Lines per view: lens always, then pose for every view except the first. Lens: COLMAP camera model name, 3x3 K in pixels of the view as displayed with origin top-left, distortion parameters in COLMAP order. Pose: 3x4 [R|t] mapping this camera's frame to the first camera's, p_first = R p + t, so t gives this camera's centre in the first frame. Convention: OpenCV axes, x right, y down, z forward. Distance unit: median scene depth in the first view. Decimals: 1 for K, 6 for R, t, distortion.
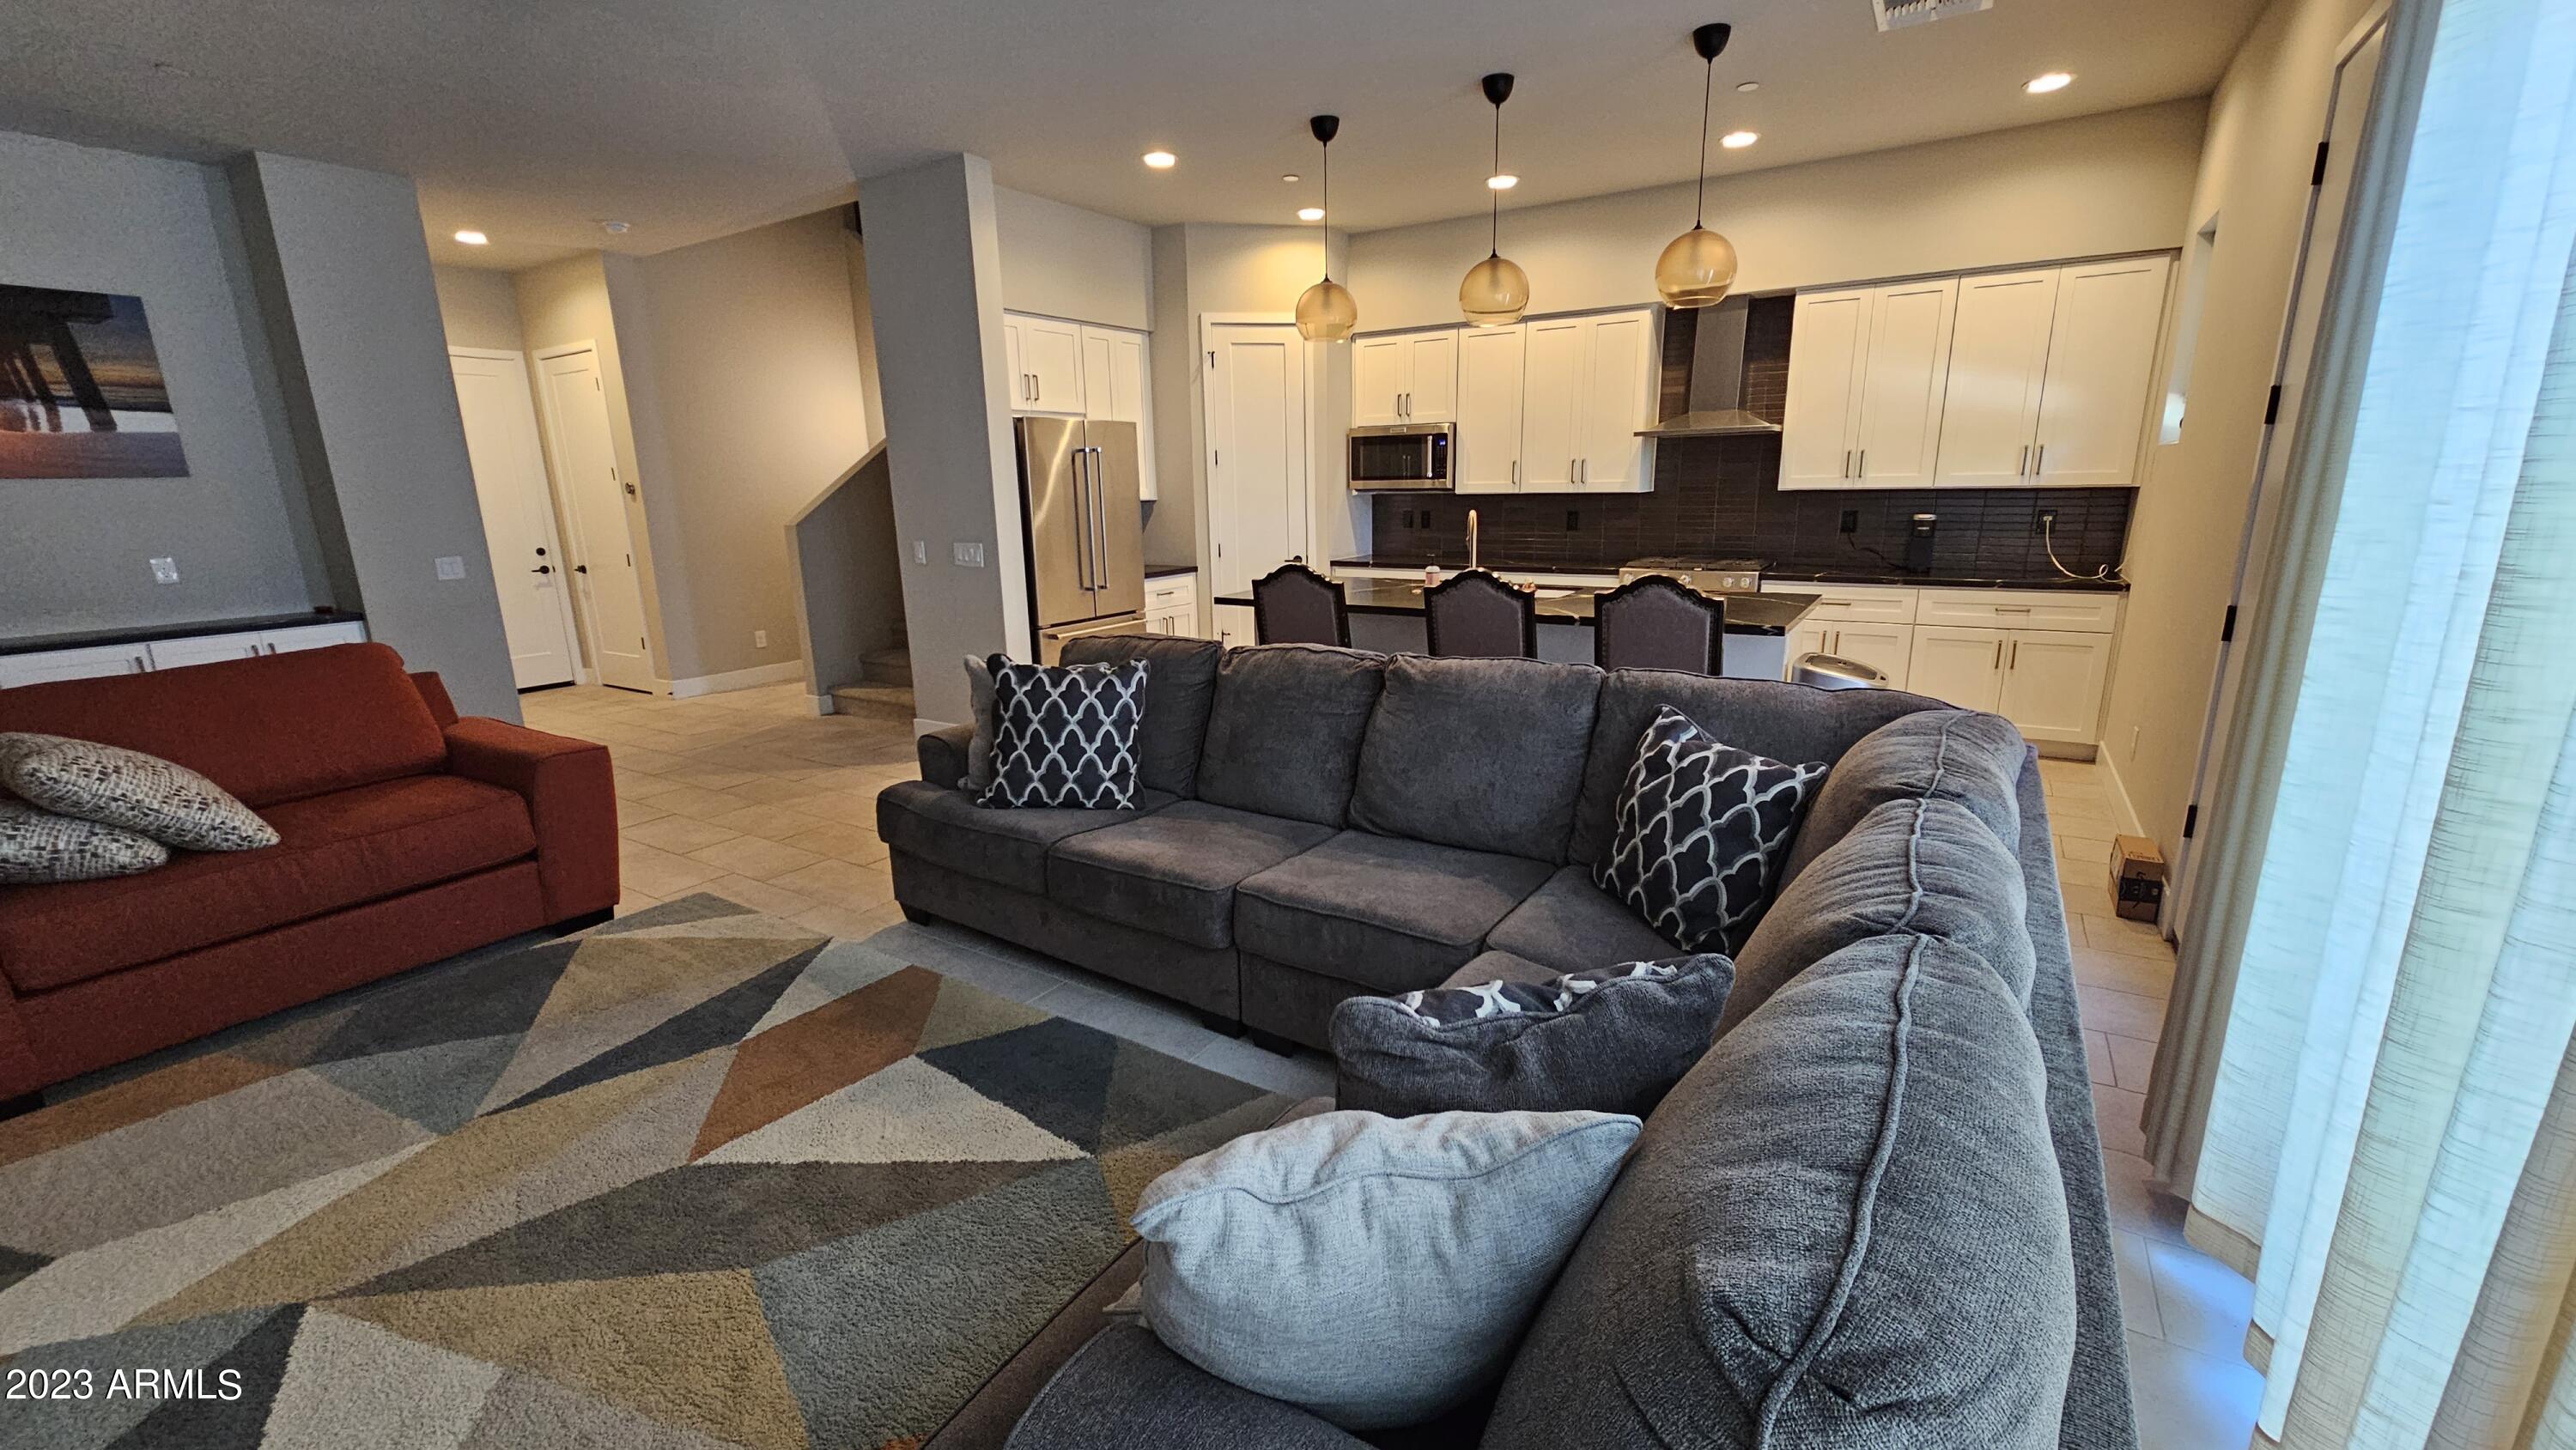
lens RADIAL K [[1046.5, 0, 1293.0], [0, 1046.5, 723.3], [0, 0, 1]] dist [0.001898, -0.000606]
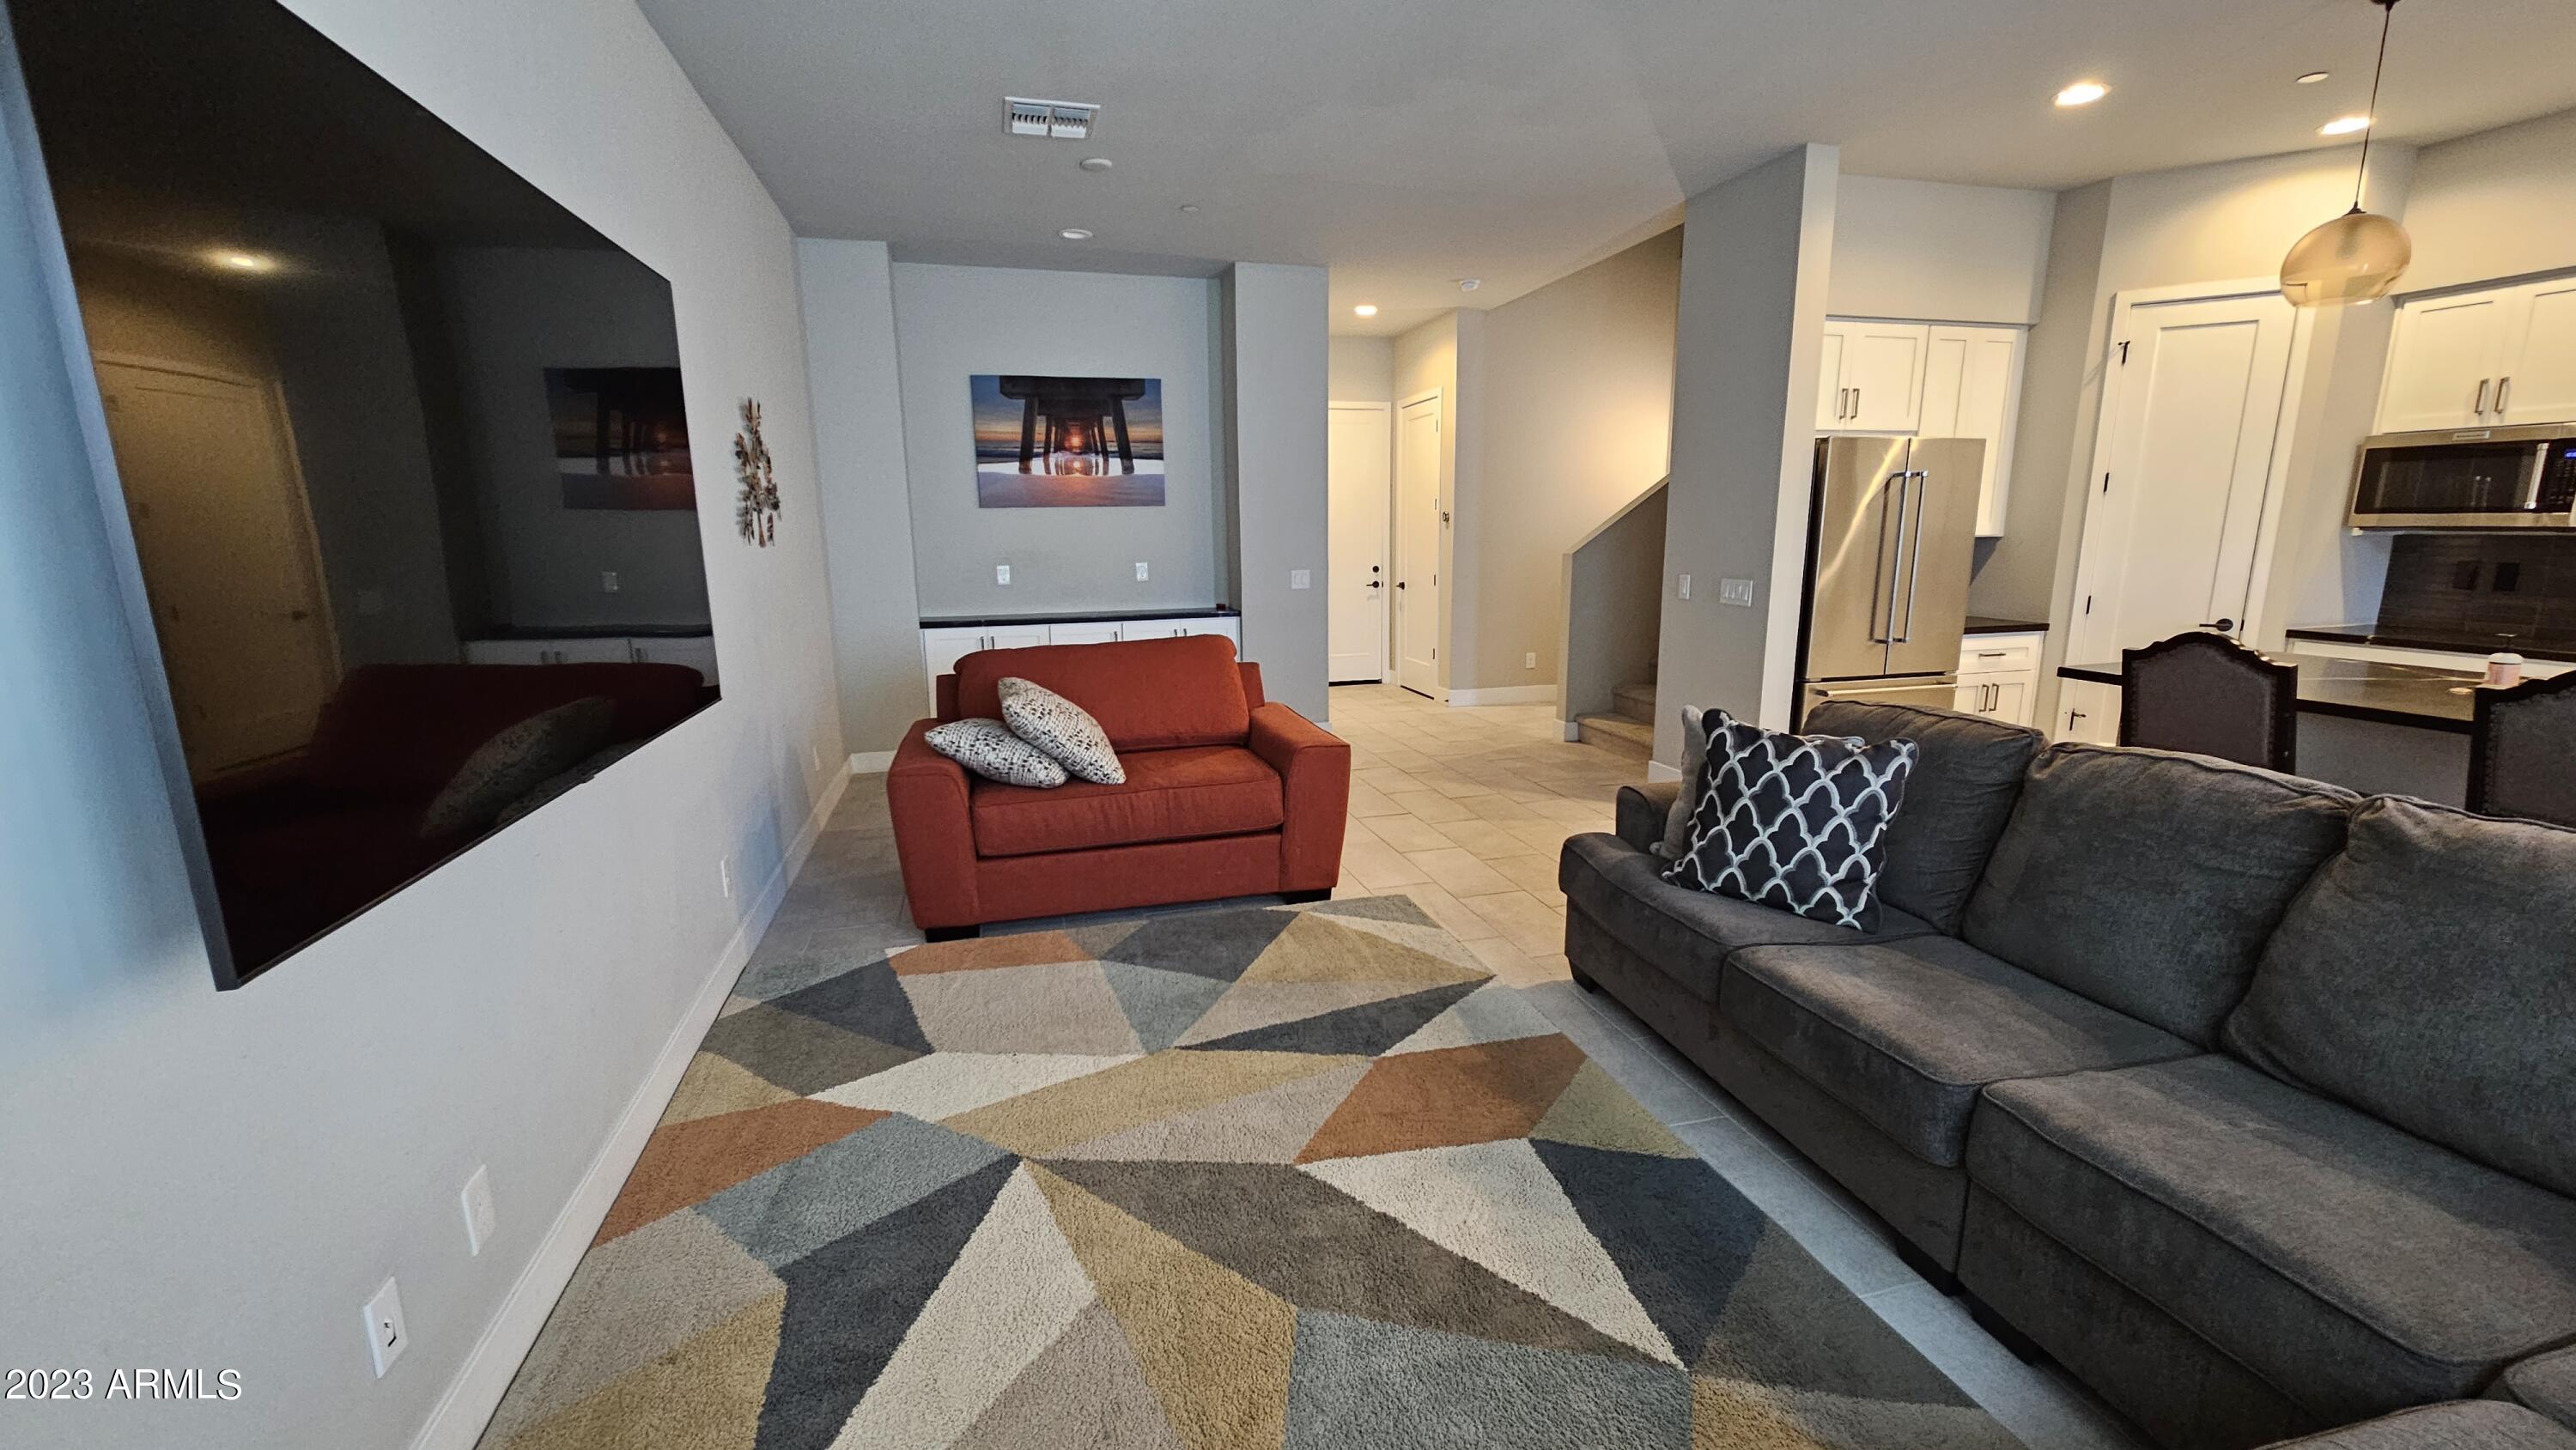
lens RADIAL K [[1046.5, 0, 1281.3], [0, 1046.5, 734.9], [0, 0, 1]] dist [0.001898, -0.000606]
pose [[0.740306, 0.145498, -0.656336, 0.019614], [-0.157469, 0.986668, 0.041111, -0.025638], [0.653567, 0.072918, 0.753348, 0.122826]]
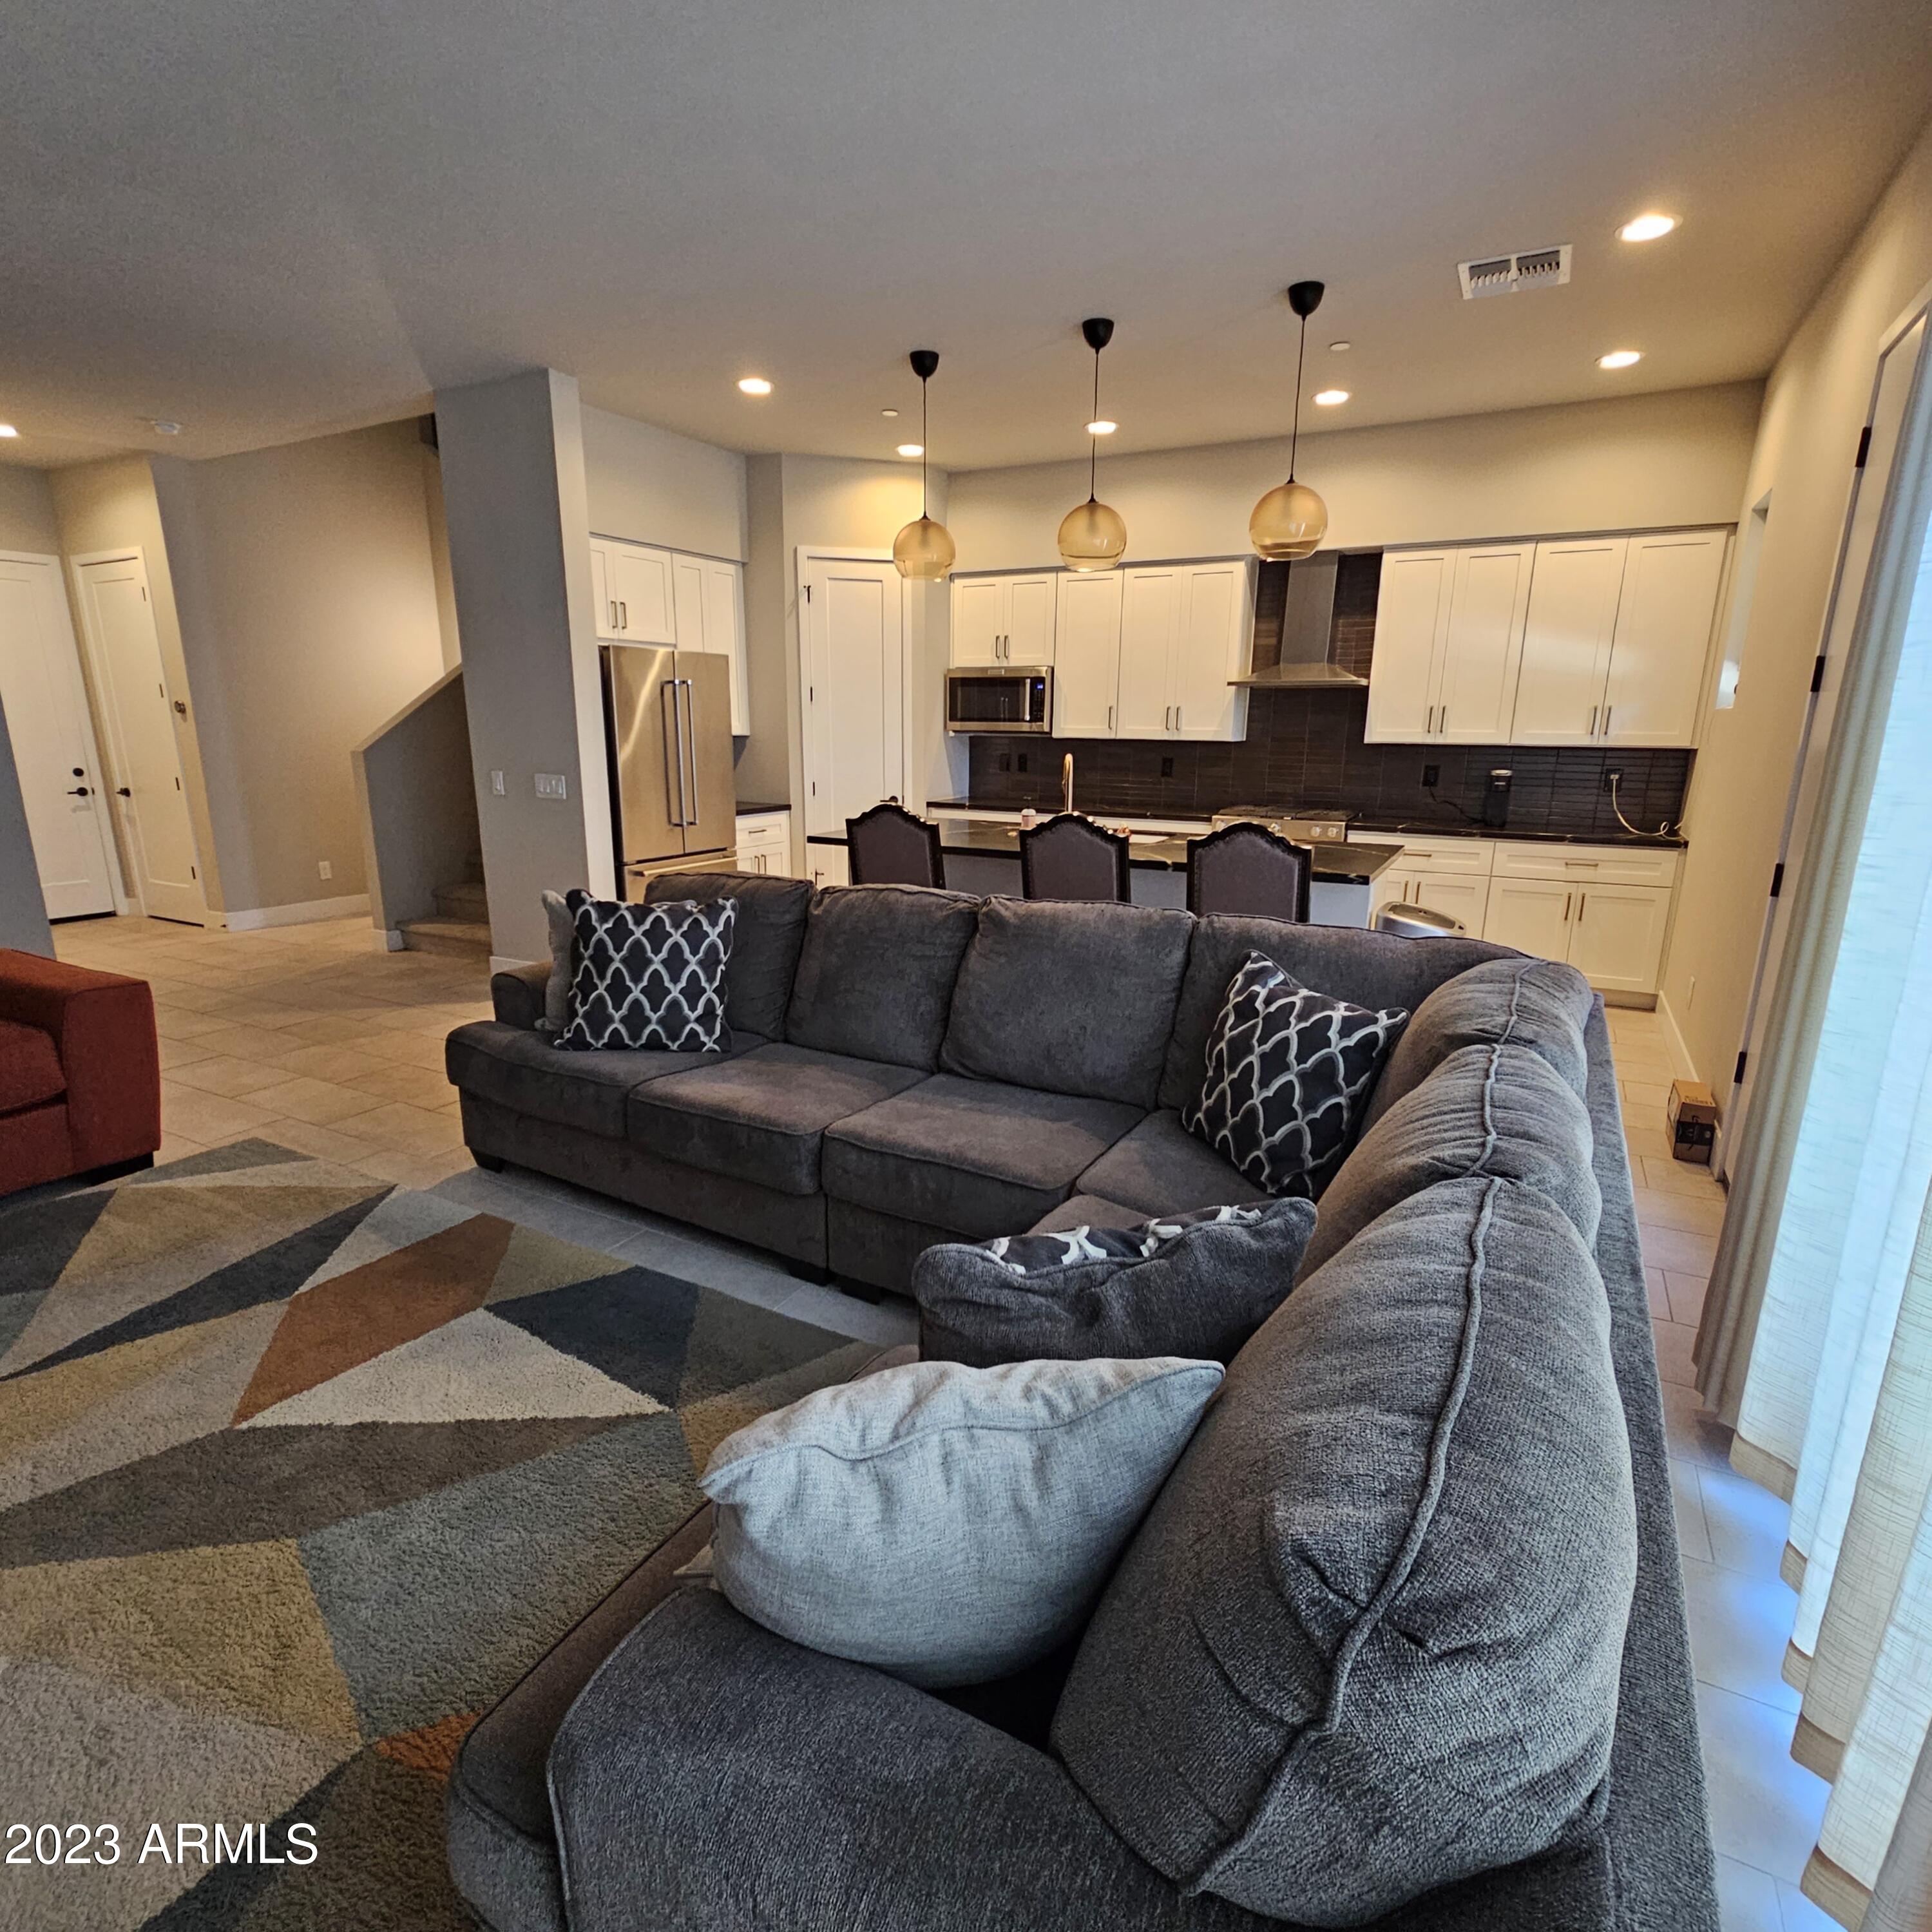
lens RADIAL K [[1053.7, 0, 971.1], [0, 1053.7, 968.5], [0, 0, 1]] dist [-0.001253, 0.002677]
pose [[0.996847, 0.010633, 0.078629, 0.002954], [-0.010806, 0.999940, 0.001777, 0.000651], [-0.078606, -0.002621, 0.996902, 0.006105]]
